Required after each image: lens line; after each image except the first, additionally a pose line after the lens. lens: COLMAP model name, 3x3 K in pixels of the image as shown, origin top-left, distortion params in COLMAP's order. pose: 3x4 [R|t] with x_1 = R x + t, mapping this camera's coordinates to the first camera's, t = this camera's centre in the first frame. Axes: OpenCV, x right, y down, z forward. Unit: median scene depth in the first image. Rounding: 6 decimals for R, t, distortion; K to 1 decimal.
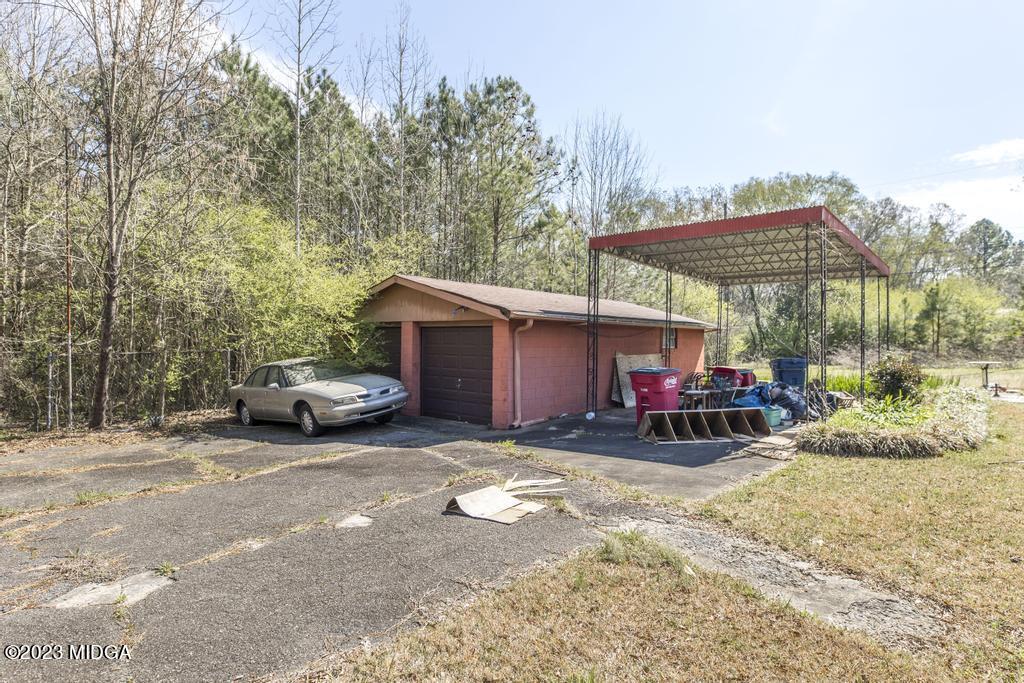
lens RADIAL K [[540.2, 0, 514.3], [0, 540.2, 342.8], [0, 0, 1]] dist [-0.006778, -0.000949]
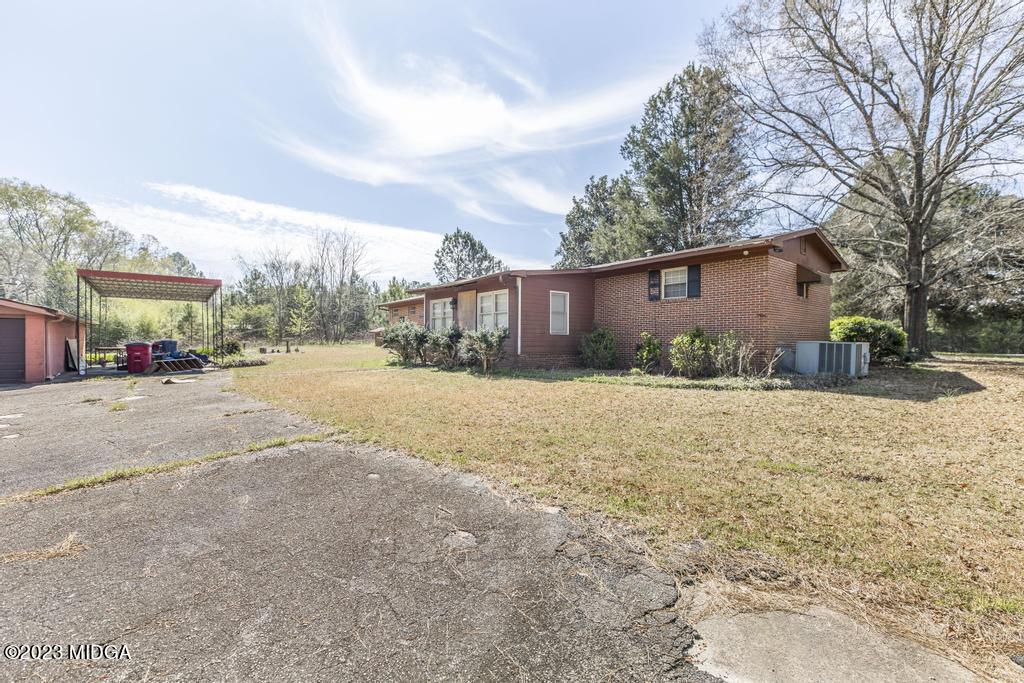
lens RADIAL K [[452.9, 0, 512.2], [0, 452.9, 344.7], [0, 0, 1]] dist [-0.007473, 0.000443]
pose [[0.181468, -0.015965, 0.983267, -0.420755], [0.008978, 0.999853, 0.014577, 0.015544], [-0.983356, 0.006183, 0.181585, -0.249844]]
